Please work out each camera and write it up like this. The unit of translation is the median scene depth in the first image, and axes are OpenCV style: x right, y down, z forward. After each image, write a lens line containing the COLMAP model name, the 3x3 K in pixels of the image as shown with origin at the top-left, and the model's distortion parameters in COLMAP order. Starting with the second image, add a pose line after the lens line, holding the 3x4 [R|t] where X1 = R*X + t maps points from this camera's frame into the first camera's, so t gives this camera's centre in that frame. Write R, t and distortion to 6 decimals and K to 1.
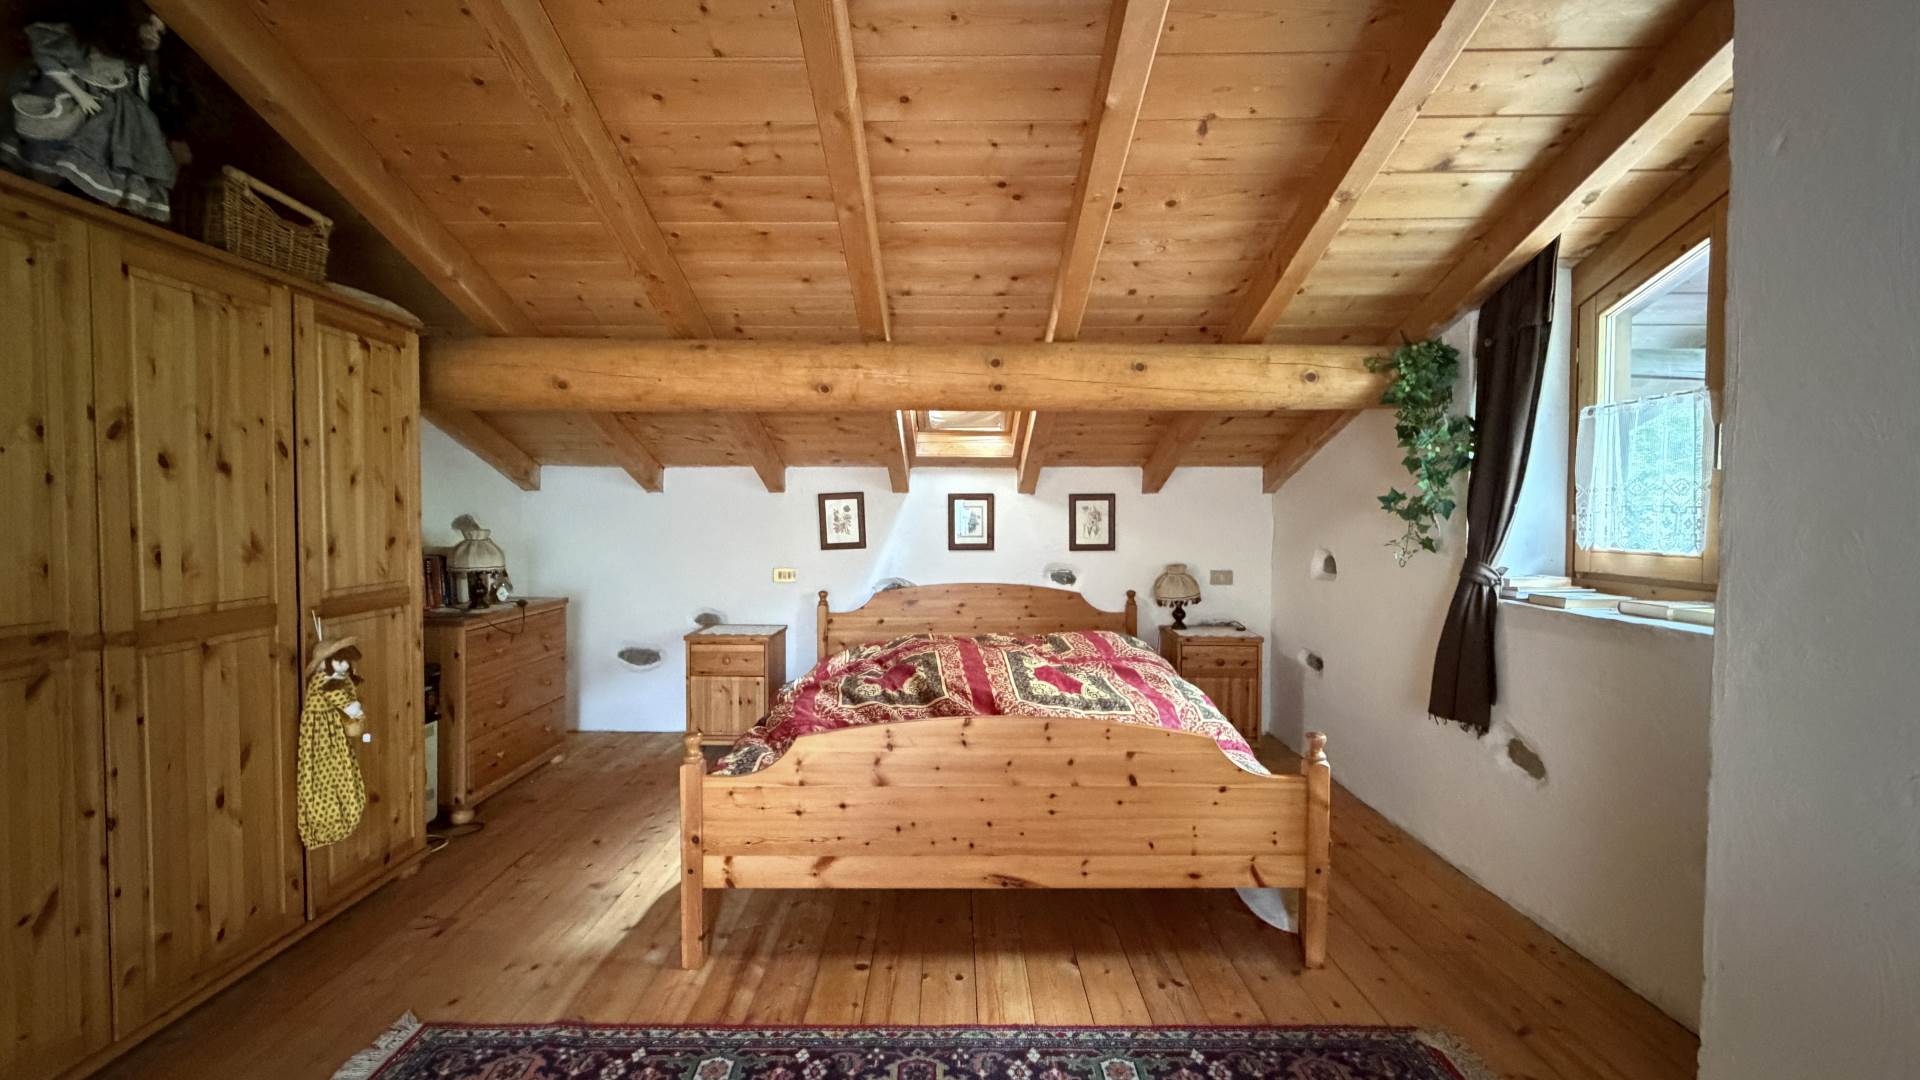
lens RADIAL K [[764.5, 0, 957.3], [0, 764.5, 541.8], [0, 0, 1]] dist [-0.000784, 0.001358]
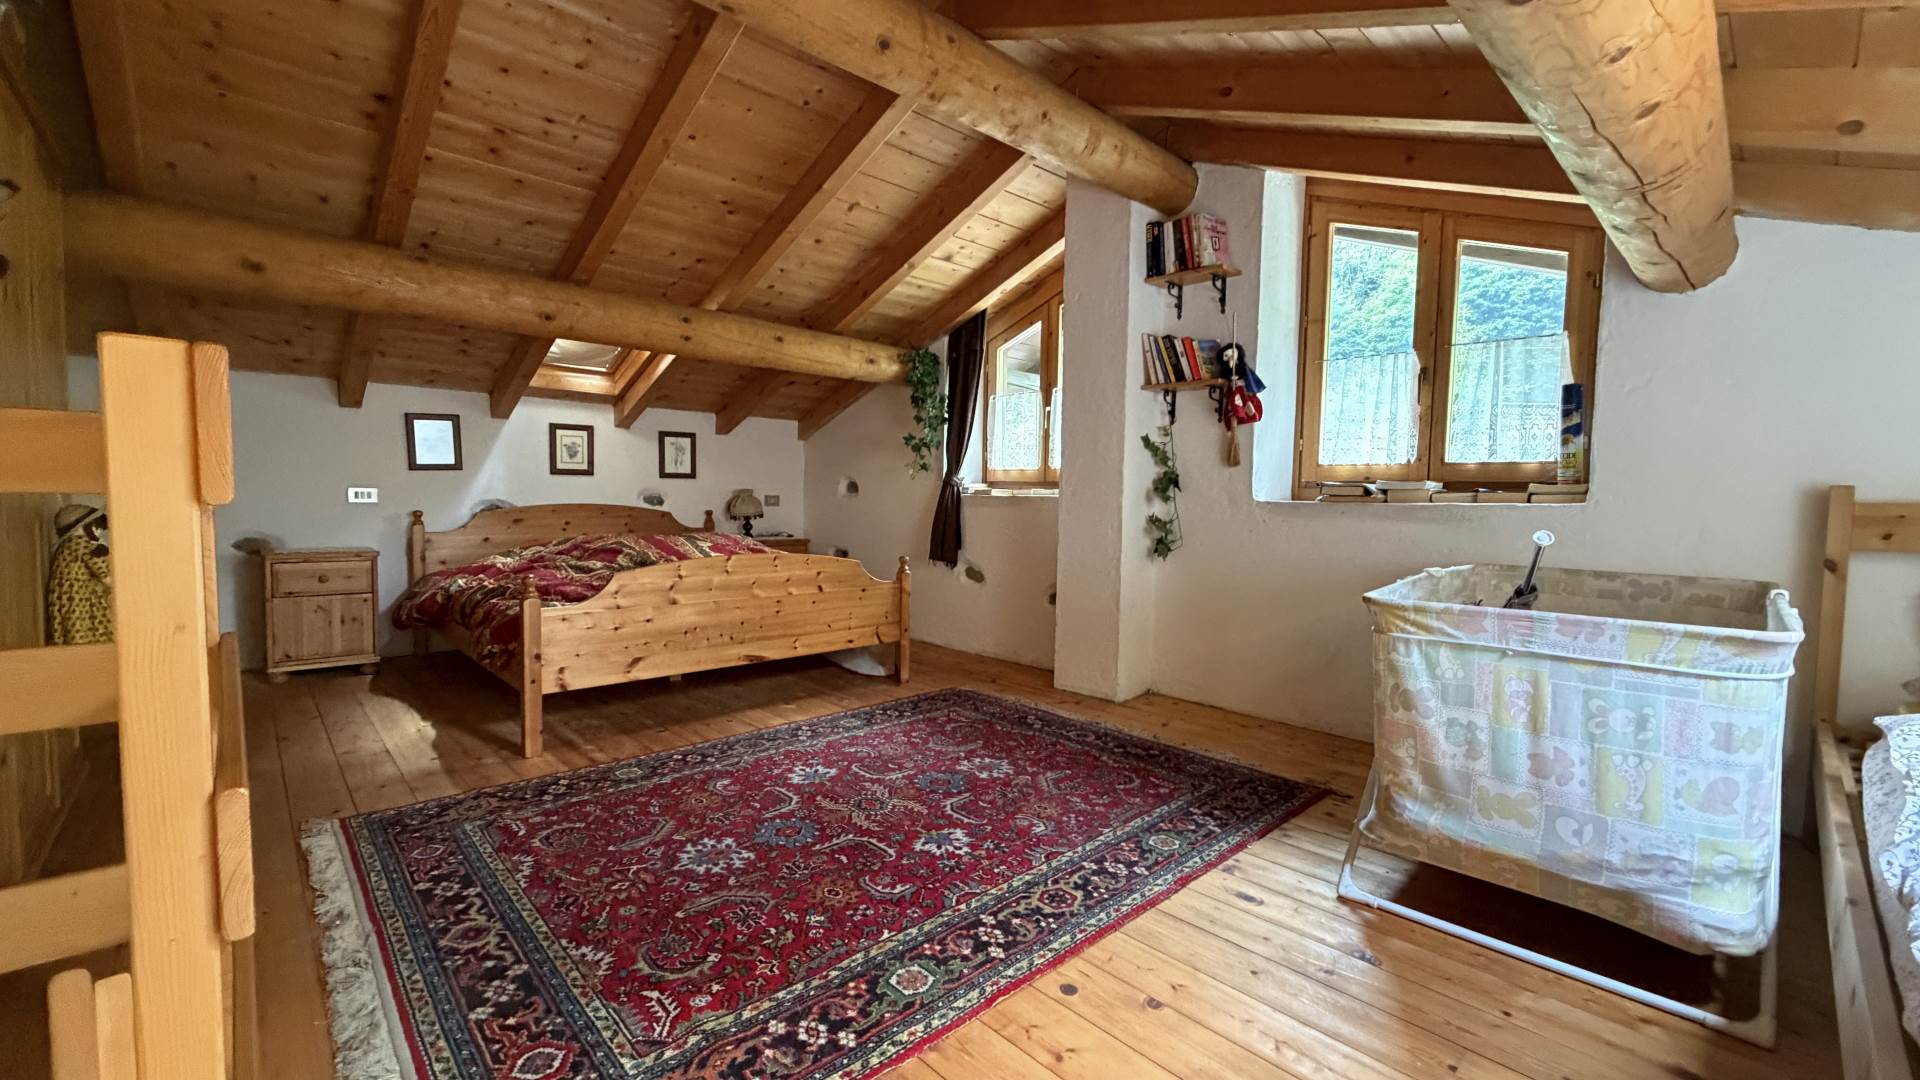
lens RADIAL K [[764.5, 0, 952.5], [0, 764.5, 540.7], [0, 0, 1]] dist [-0.000784, 0.001358]
pose [[0.730055, -0.027527, 0.682834, -0.542376], [0.007363, 0.999447, 0.032418, 0.118494], [-0.683349, -0.018639, 0.729854, -0.327373]]
